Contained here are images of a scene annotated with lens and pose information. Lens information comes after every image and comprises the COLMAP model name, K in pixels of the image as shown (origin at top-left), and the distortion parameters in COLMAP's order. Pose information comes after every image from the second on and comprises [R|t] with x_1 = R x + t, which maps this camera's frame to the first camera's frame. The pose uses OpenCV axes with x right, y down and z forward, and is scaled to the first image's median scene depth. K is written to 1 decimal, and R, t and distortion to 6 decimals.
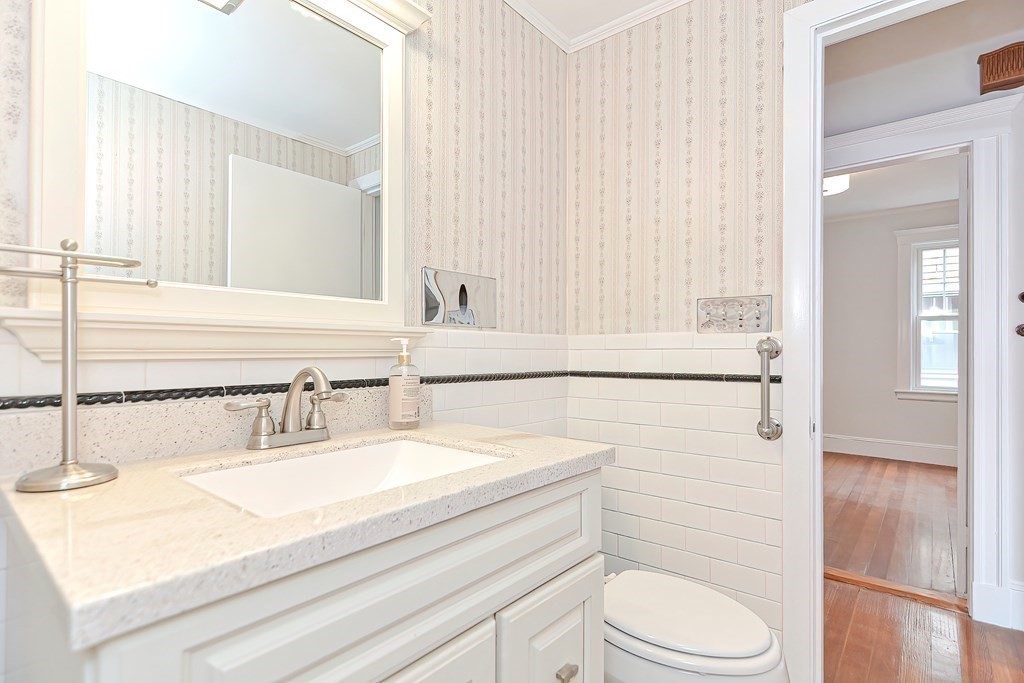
lens RADIAL K [[495.6, 0, 510.9], [0, 495.6, 345.3], [0, 0, 1]] dist [0.005866, -0.000396]
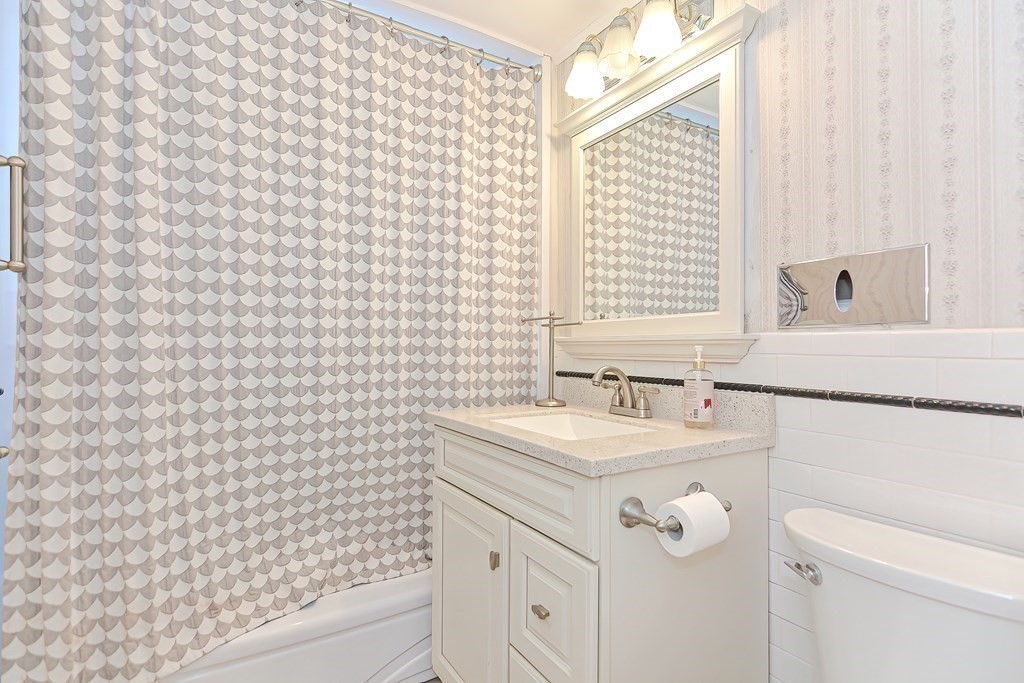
lens RADIAL K [[502.5, 0, 493.8], [0, 502.5, 347.1], [0, 0, 1]] dist [0.012210, -0.000402]
pose [[-0.327667, -0.004244, -0.944784, 0.970326], [0.006046, 0.999960, -0.006589, -0.006092], [0.944774, -0.007871, -0.327629, 0.913343]]
